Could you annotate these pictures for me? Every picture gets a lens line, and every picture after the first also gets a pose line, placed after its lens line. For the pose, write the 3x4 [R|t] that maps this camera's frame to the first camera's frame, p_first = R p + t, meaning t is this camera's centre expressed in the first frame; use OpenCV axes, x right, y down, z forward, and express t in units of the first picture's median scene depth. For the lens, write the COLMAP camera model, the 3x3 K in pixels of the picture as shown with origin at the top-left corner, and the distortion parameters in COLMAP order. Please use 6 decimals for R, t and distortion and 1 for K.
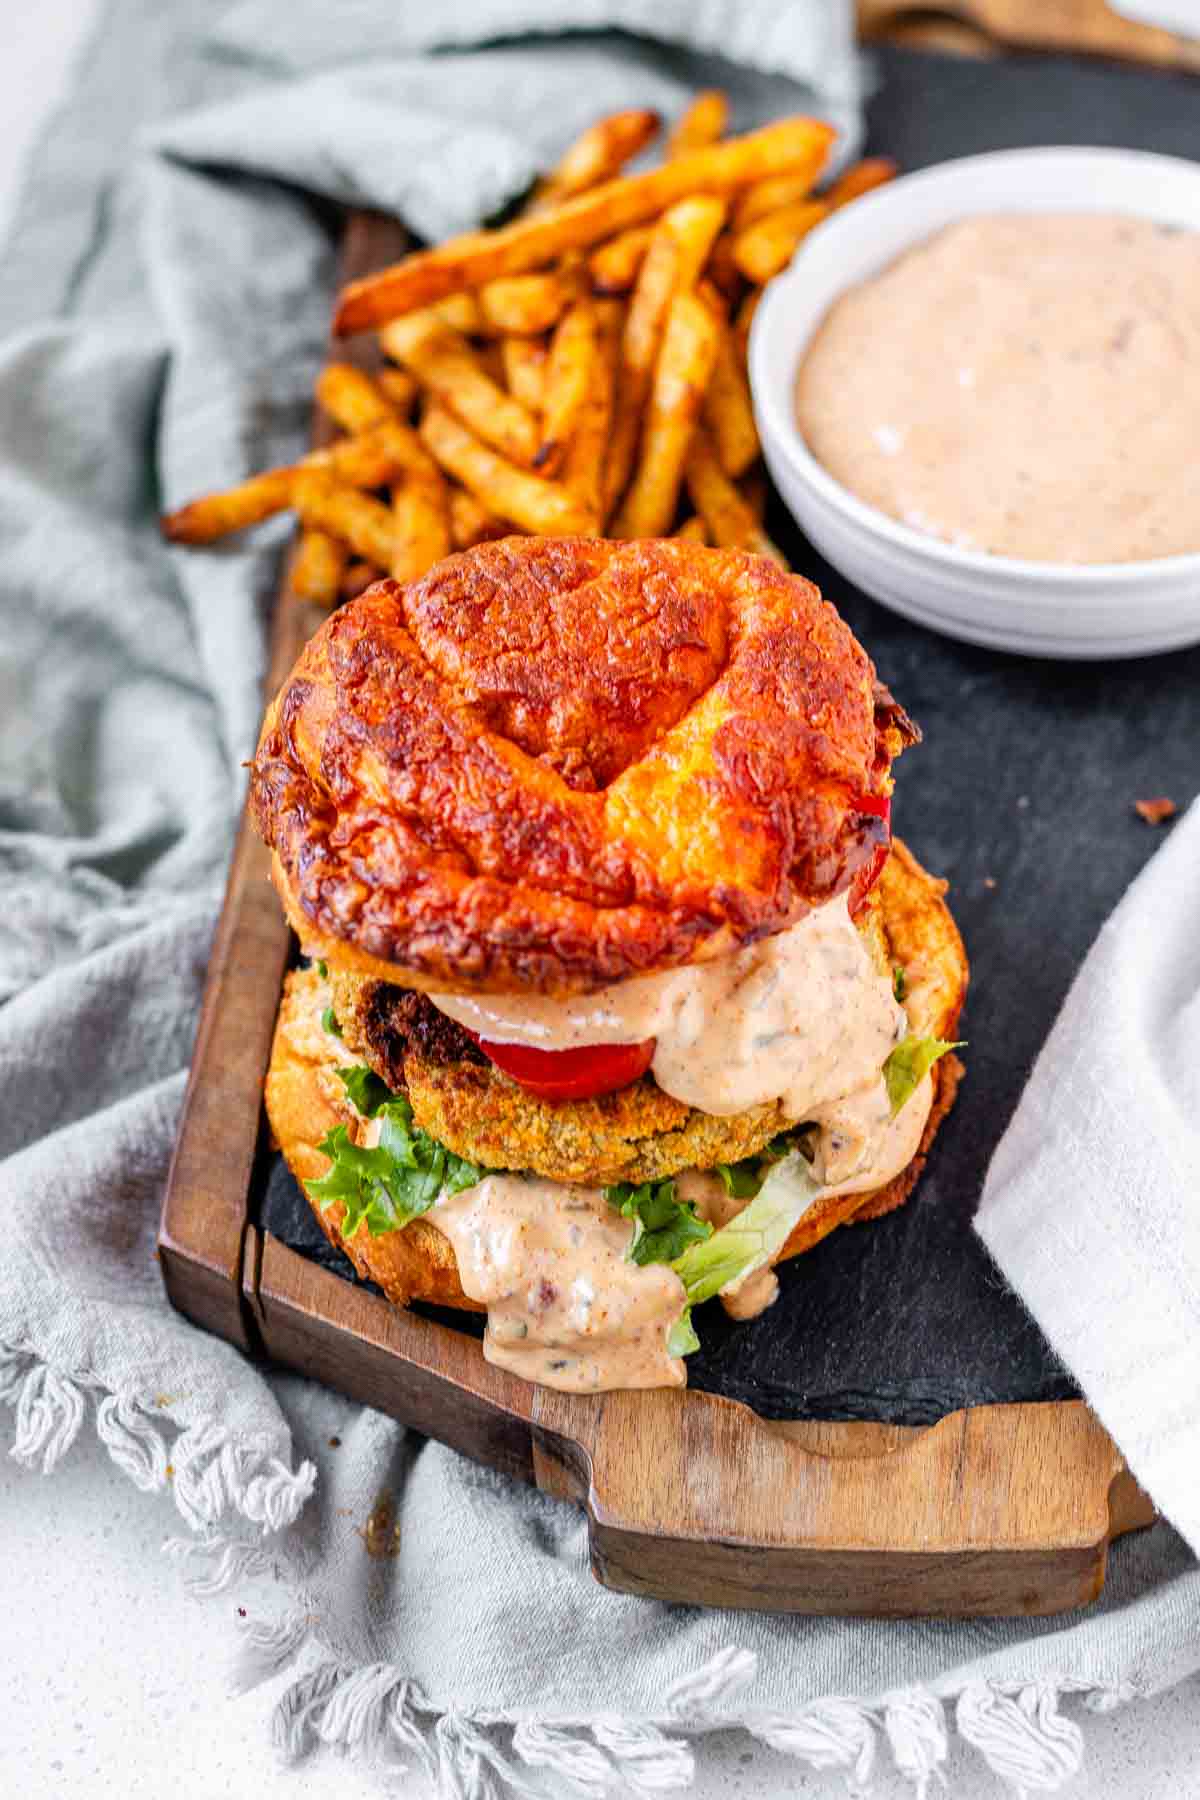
lens RADIAL K [[4198.2, 0, 600.0], [0, 4198.2, 900.0], [0, 0, 1]] dist [0.211930, -0.478341]
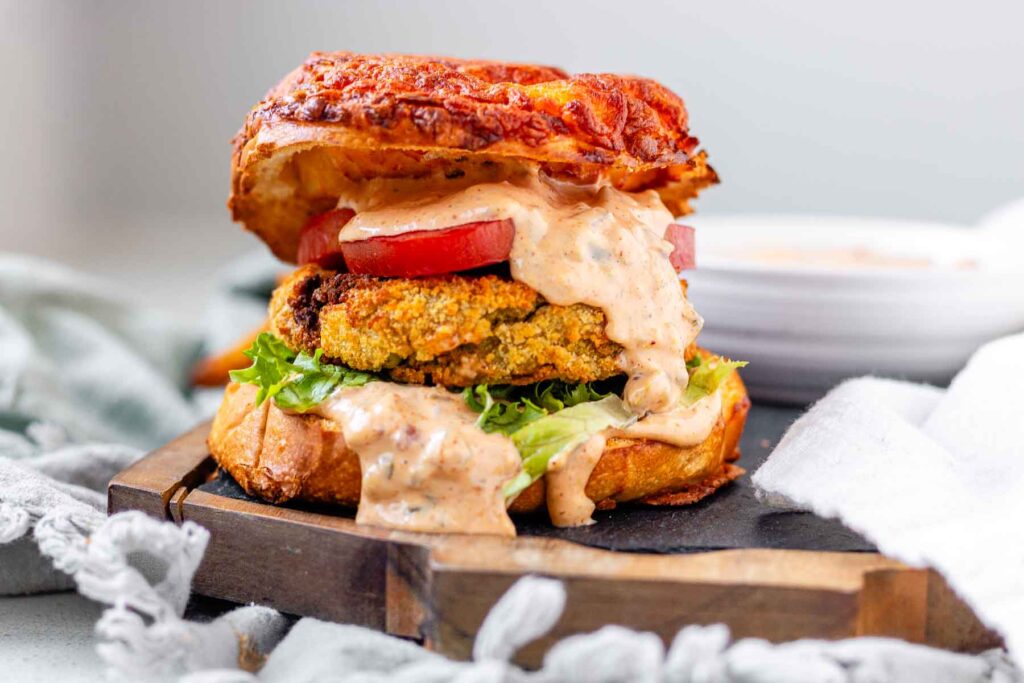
lens RADIAL K [[2388.3, 0, 483.5], [0, 2388.3, 342.6], [0, 0, 1]] dist [0.211930, -0.478341]
pose [[0.996630, 0.070707, -0.041575, 0.035708], [-0.081258, 0.781968, -0.617999, 0.500330], [-0.011186, 0.619295, 0.785079, 0.414455]]
